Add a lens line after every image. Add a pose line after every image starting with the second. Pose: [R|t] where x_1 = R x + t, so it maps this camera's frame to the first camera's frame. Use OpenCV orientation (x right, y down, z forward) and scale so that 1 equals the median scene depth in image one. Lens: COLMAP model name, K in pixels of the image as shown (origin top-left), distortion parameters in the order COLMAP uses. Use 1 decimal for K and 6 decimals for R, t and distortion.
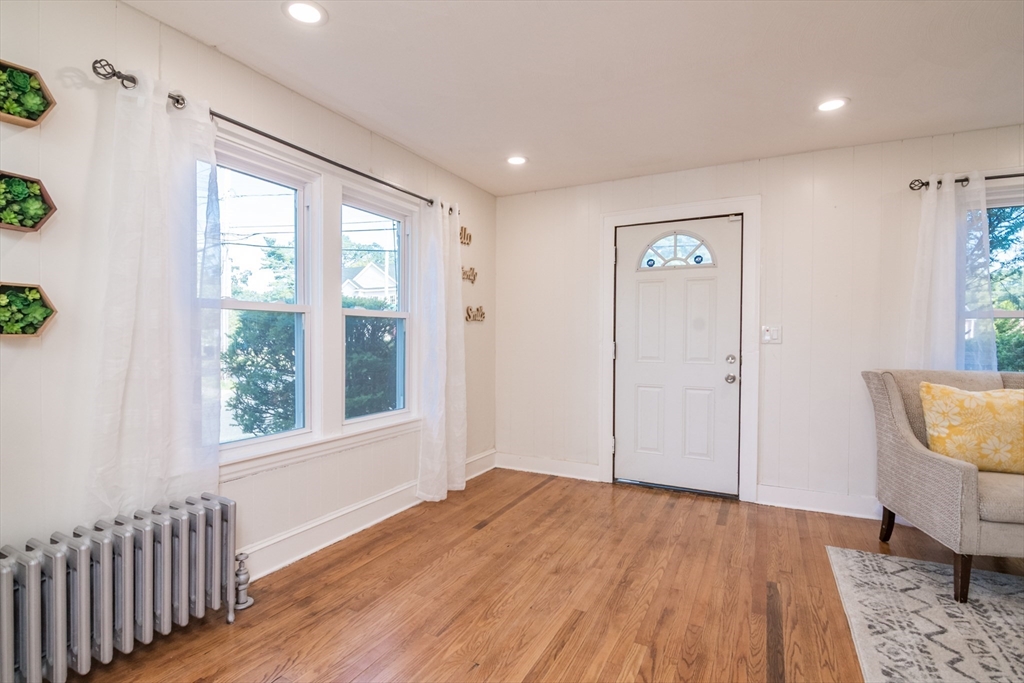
lens RADIAL K [[498.0, 0, 517.3], [0, 498.0, 340.0], [0, 0, 1]] dist [-0.025230, -0.001118]
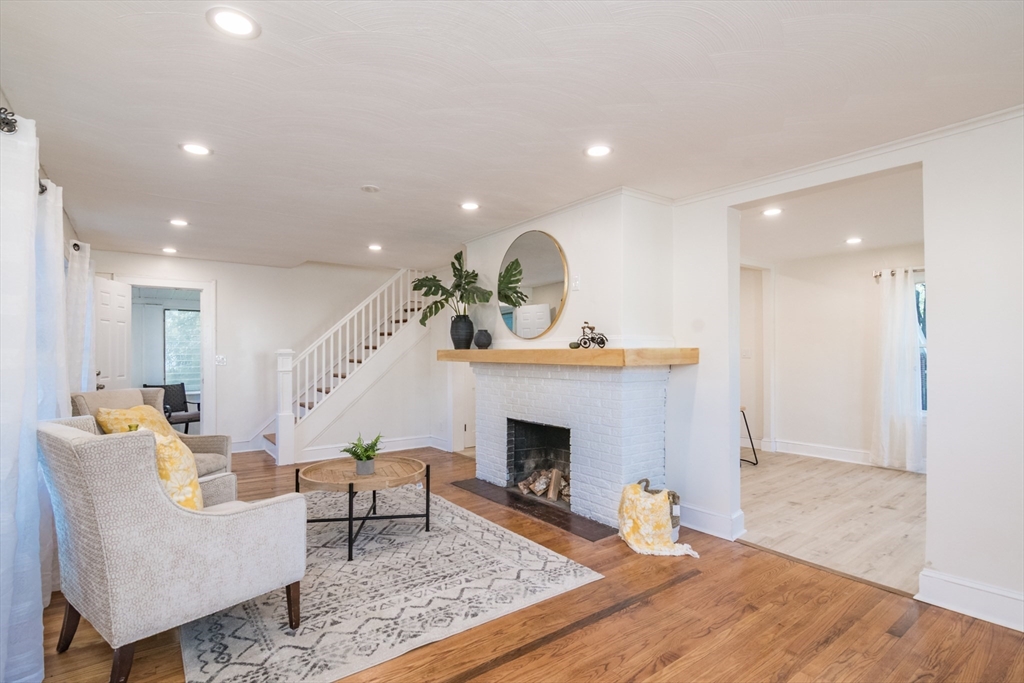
lens RADIAL K [[498.0, 0, 496.5], [0, 498.0, 355.7], [0, 0, 1]] dist [-0.025230, -0.001118]
pose [[-0.887709, -0.000560, 0.460405, 0.038244], [0.001137, 0.999994, 0.003408, -0.046153], [-0.460404, 0.003549, -0.887702, 1.638603]]
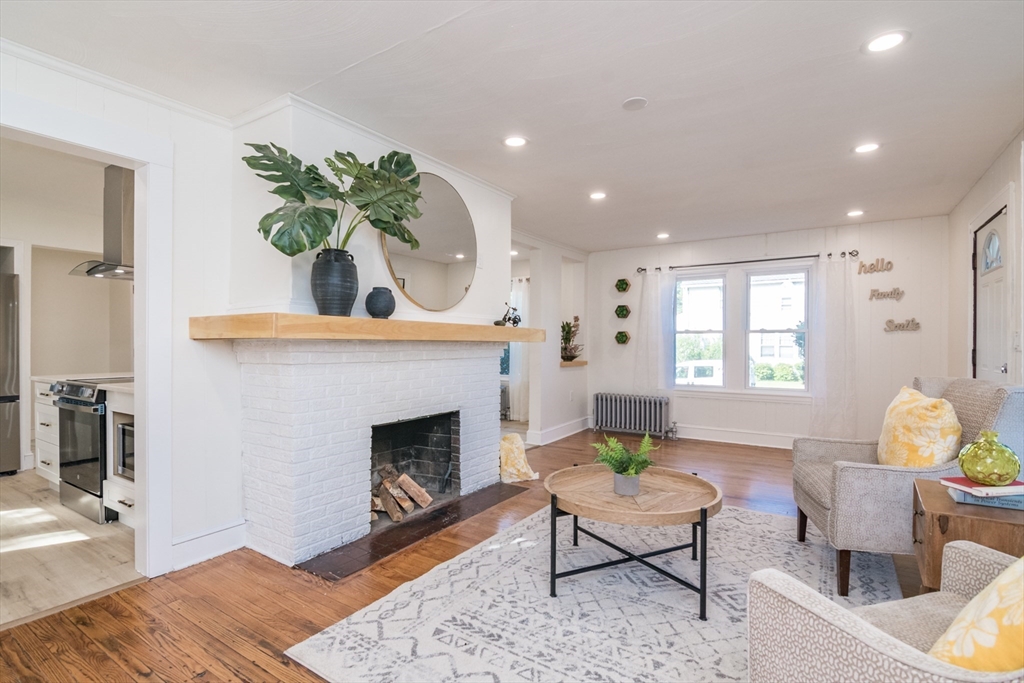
lens RADIAL K [[498.0, 0, 511.7], [0, 498.0, 342.2], [0, 0, 1]] dist [-0.025230, -0.001118]
pose [[-0.101426, 0.000685, -0.994843, 2.222290], [-0.006084, 0.999981, 0.001309, -0.011454], [0.994825, 0.006185, -0.101420, 0.316402]]
